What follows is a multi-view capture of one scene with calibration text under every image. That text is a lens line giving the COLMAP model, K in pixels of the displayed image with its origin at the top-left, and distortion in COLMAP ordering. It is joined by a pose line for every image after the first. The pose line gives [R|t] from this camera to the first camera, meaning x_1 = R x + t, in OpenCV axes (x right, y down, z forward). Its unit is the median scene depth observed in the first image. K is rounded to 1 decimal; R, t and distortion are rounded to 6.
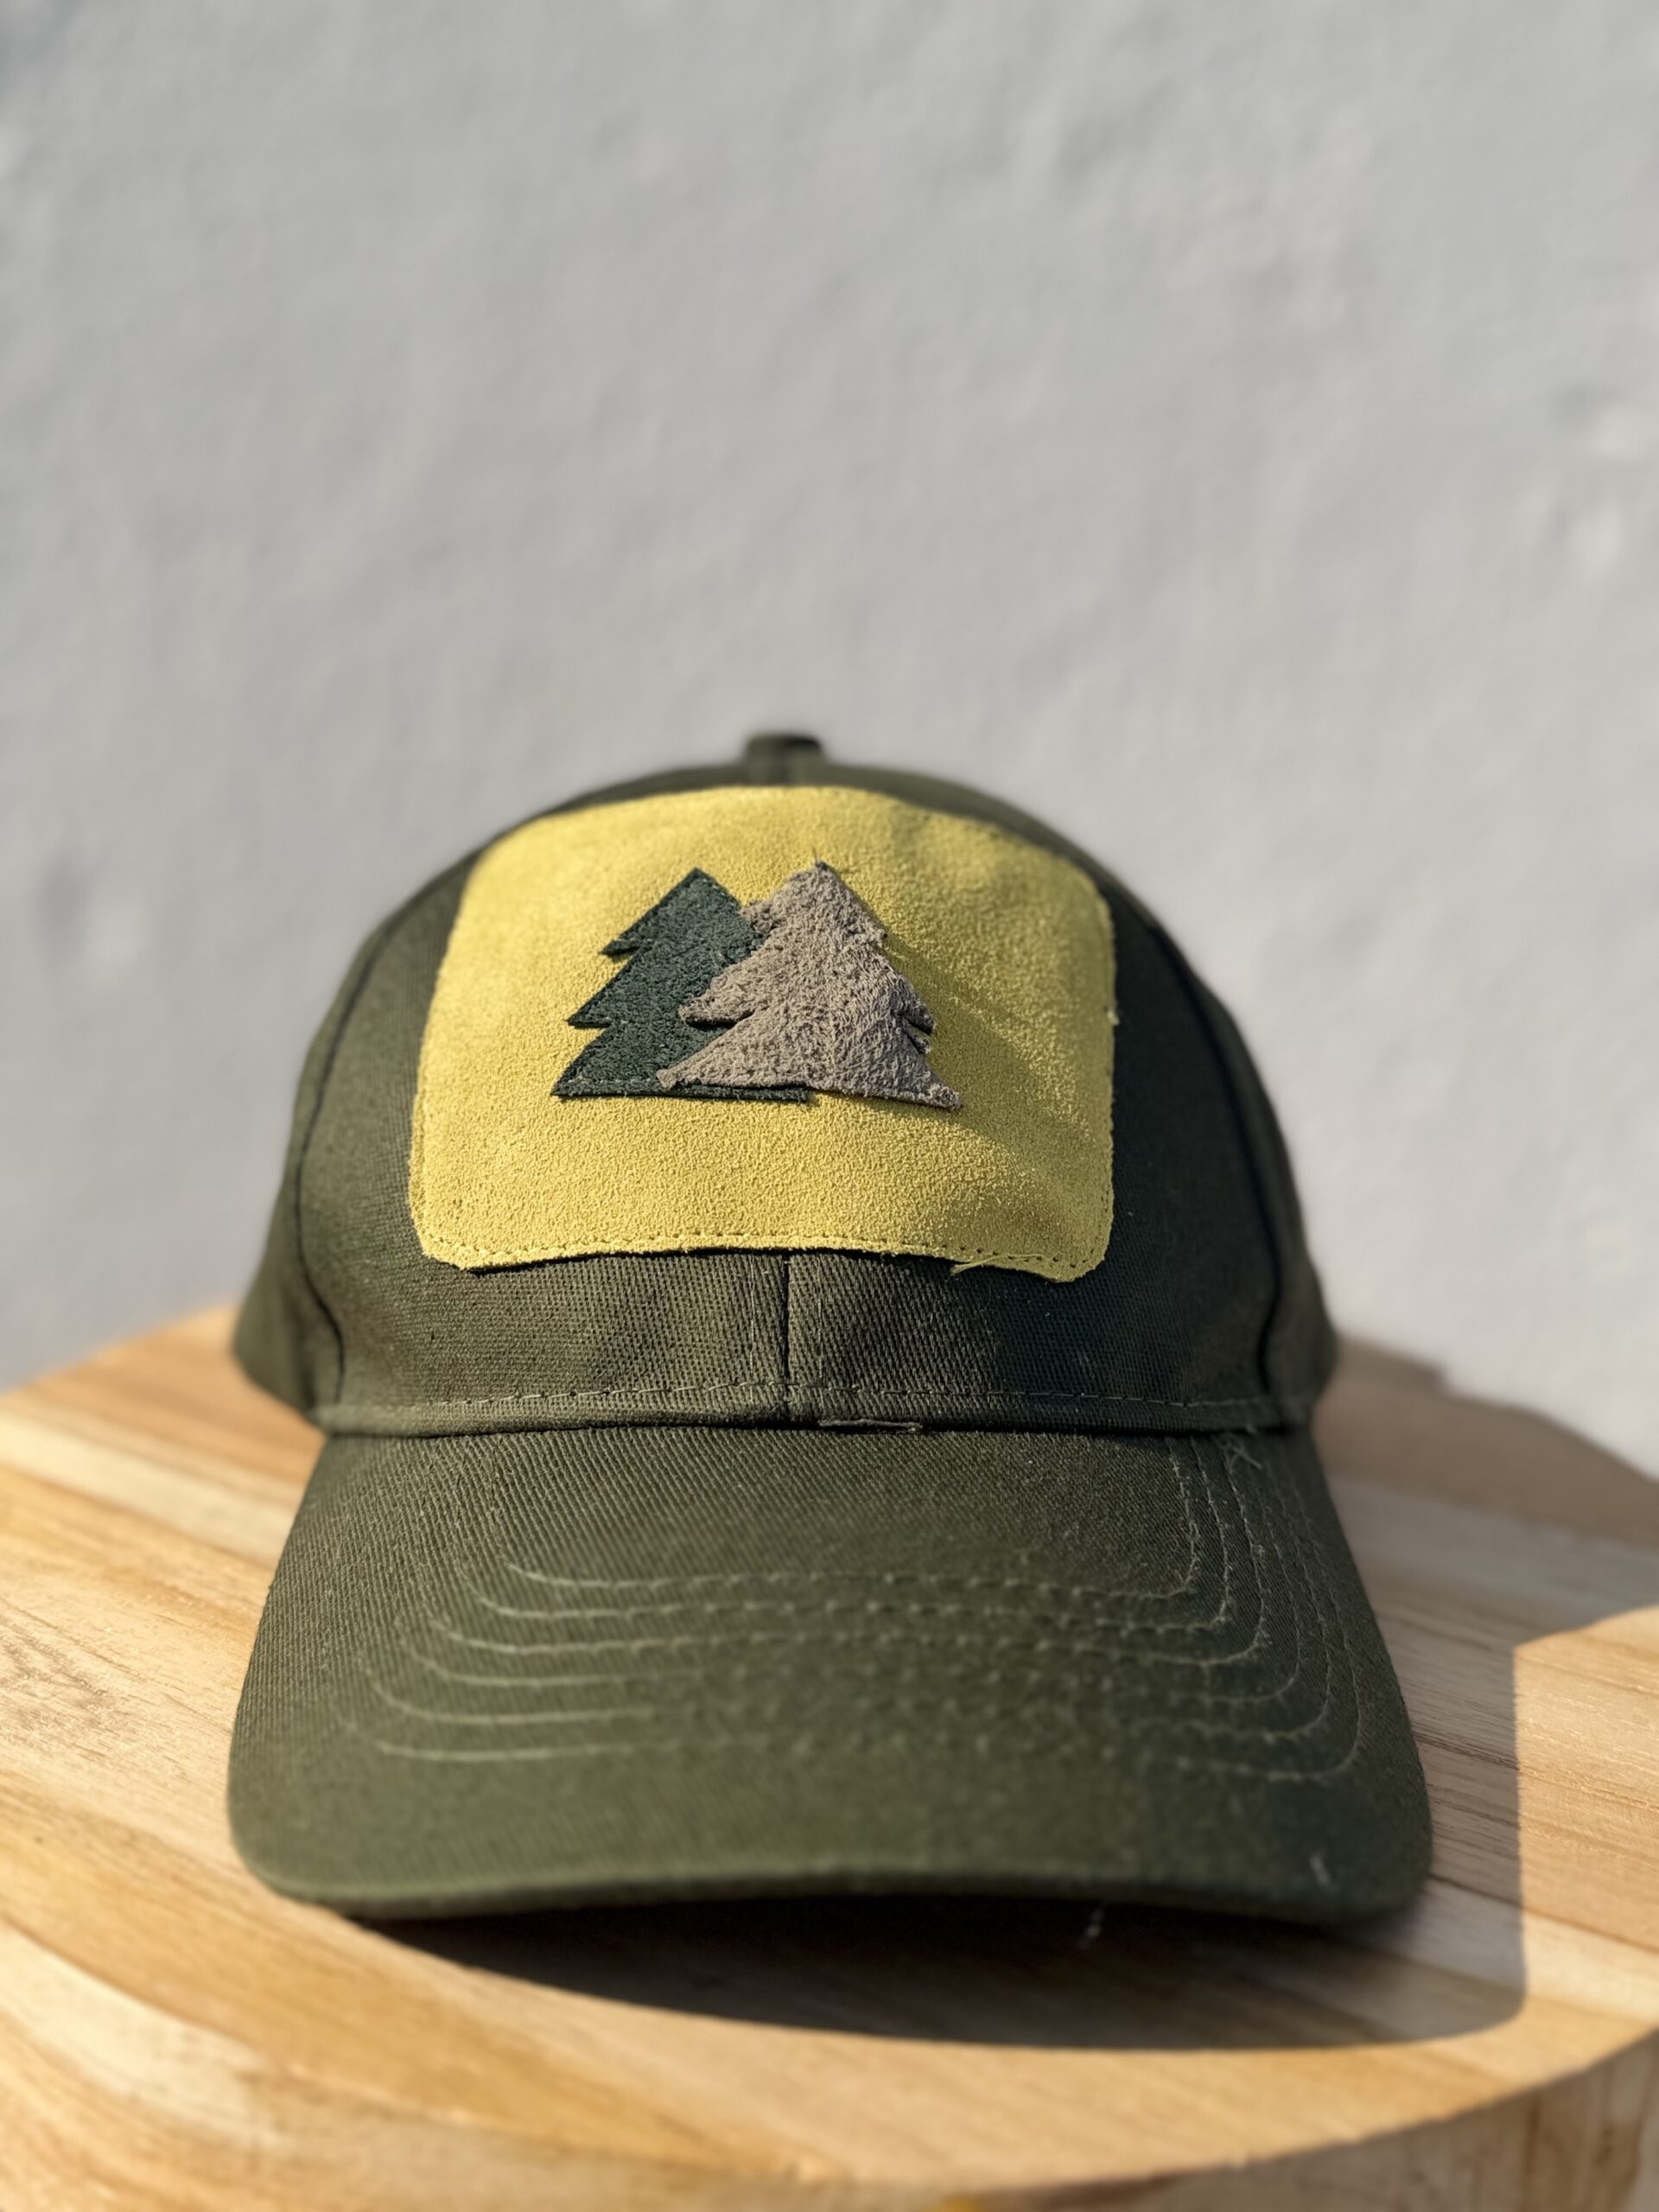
lens RADIAL K [[1958.4, 0, 829.5], [0, 1958.4, 1106.0], [0, 0, 1]] dist [-0.043803, 0.008405]
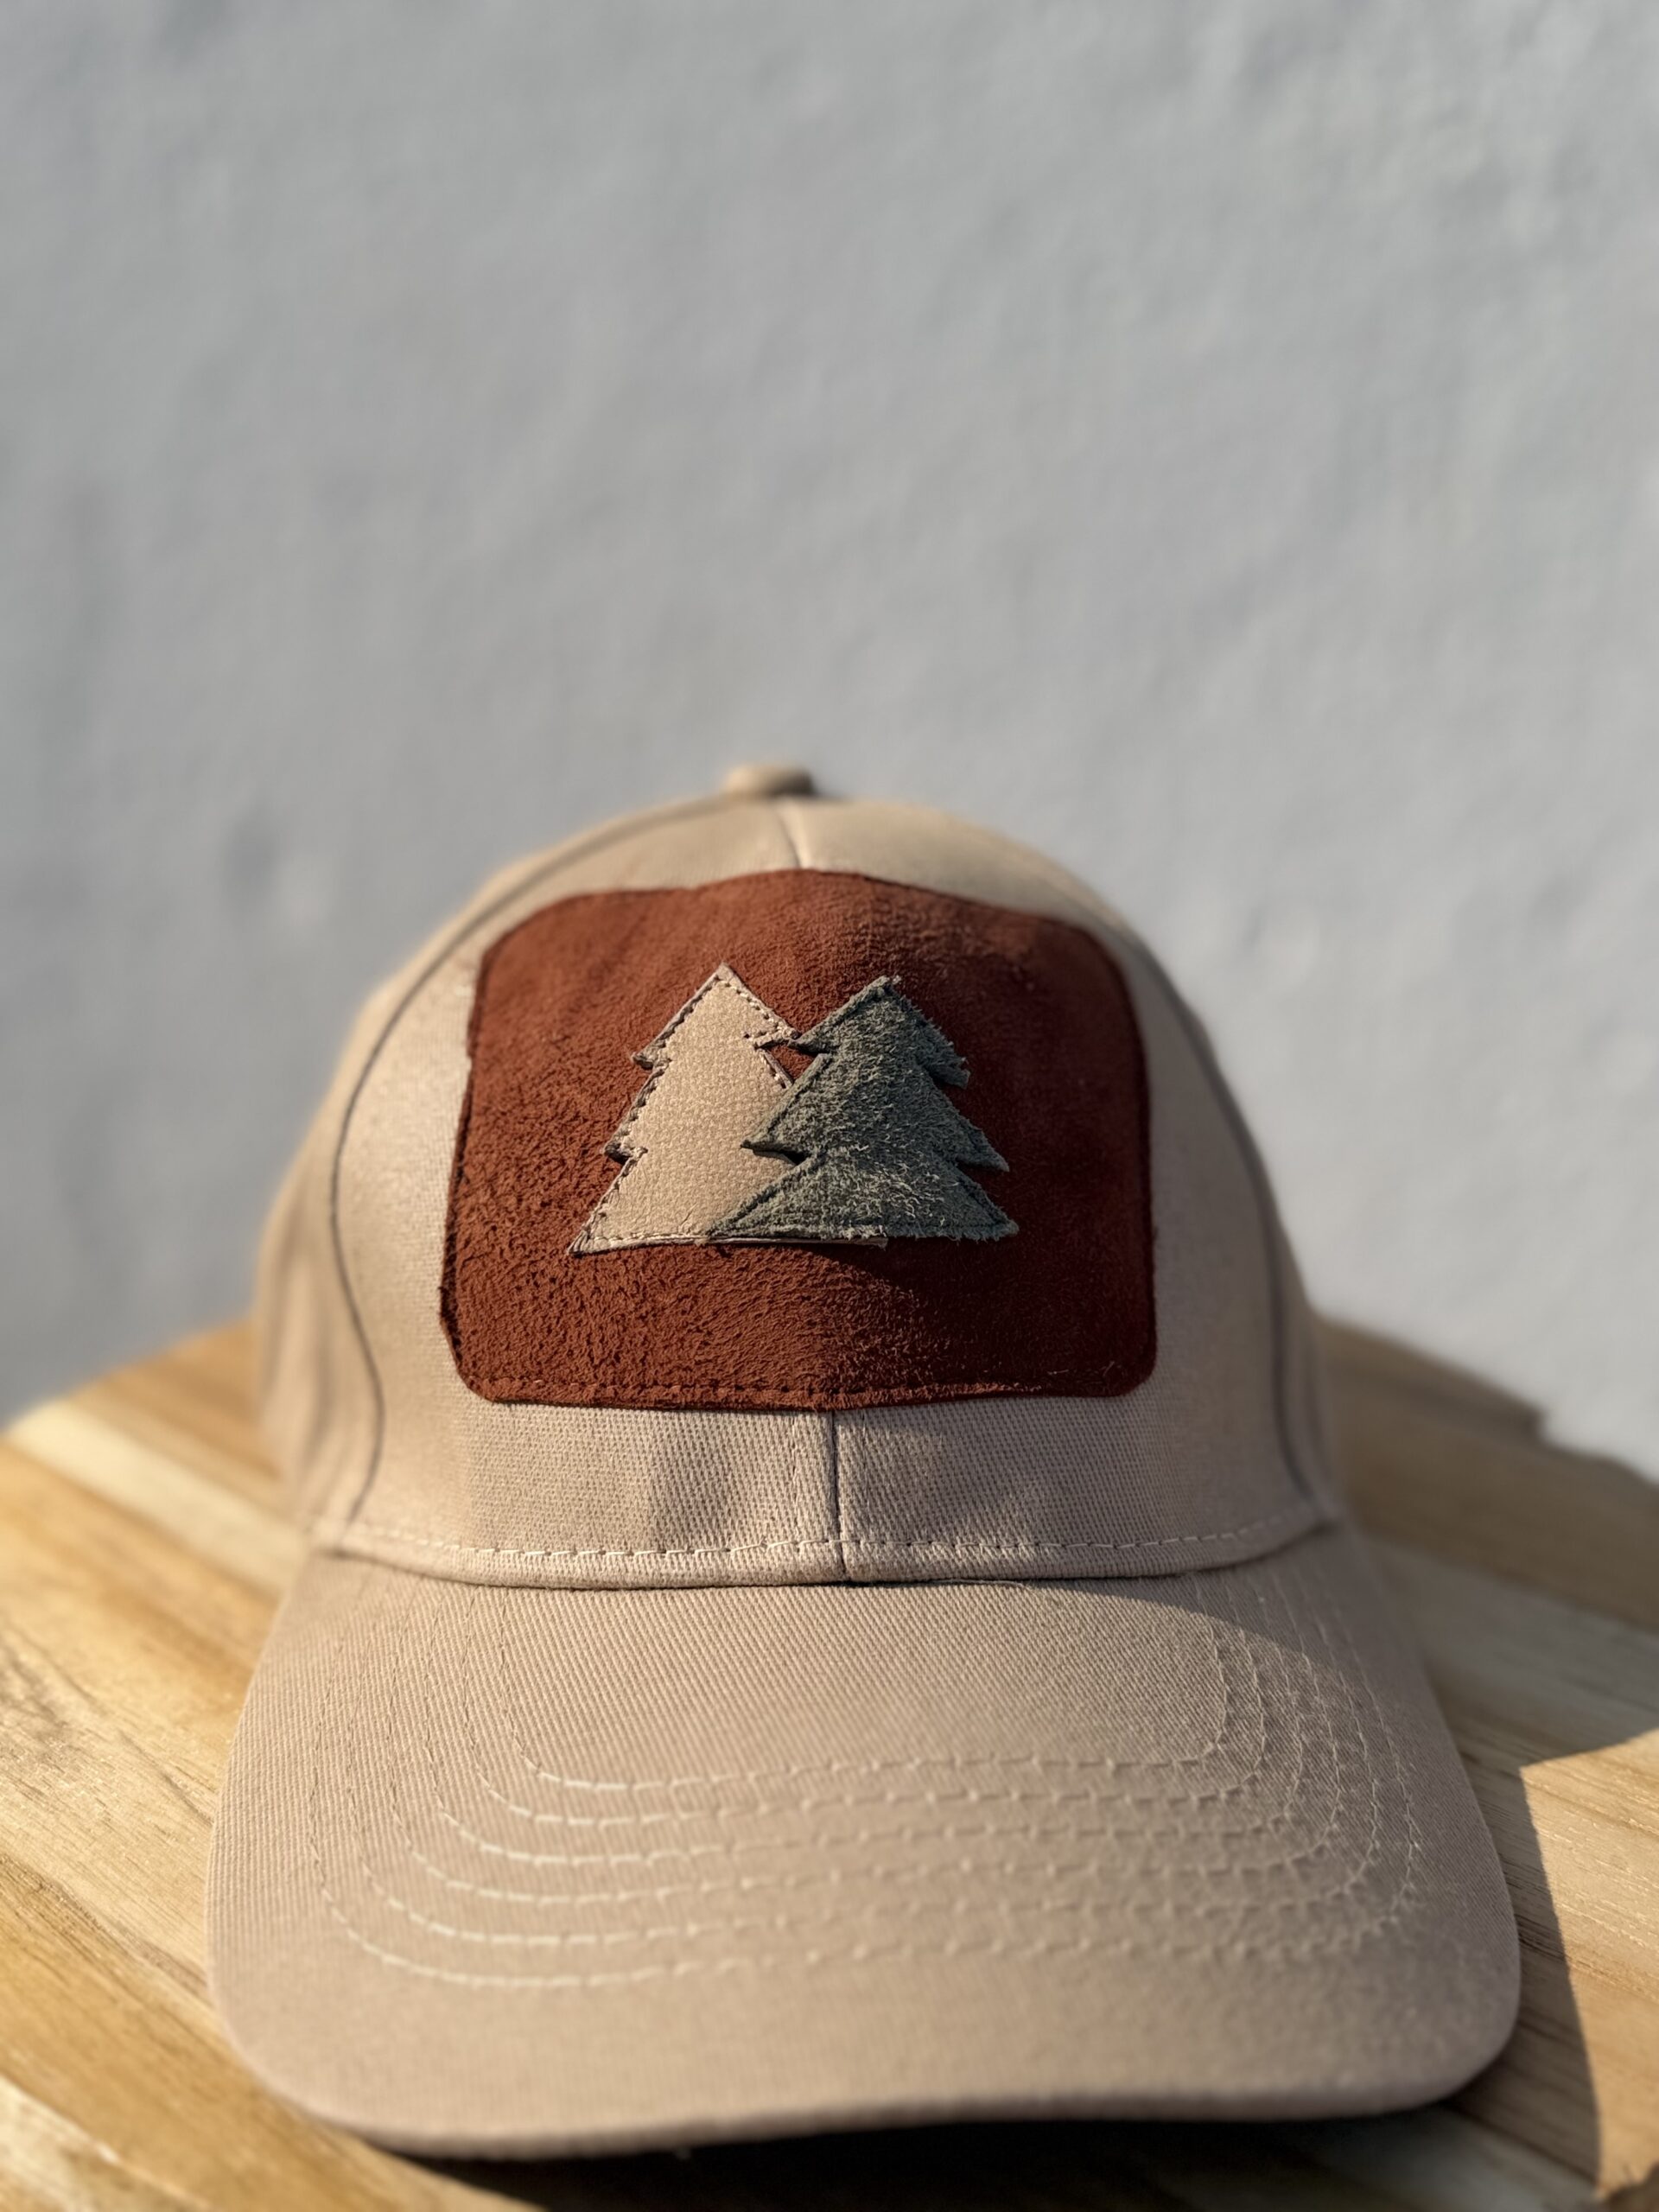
lens RADIAL K [[1958.4, 0, 829.5], [0, 1958.4, 1106.0], [0, 0, 1]] dist [-0.043803, 0.008405]
pose [[0.987556, 0.023457, -0.155507, 0.206551], [-0.014355, 0.998131, 0.059393, -0.108987], [0.156609, -0.056422, 0.986048, 0.051955]]
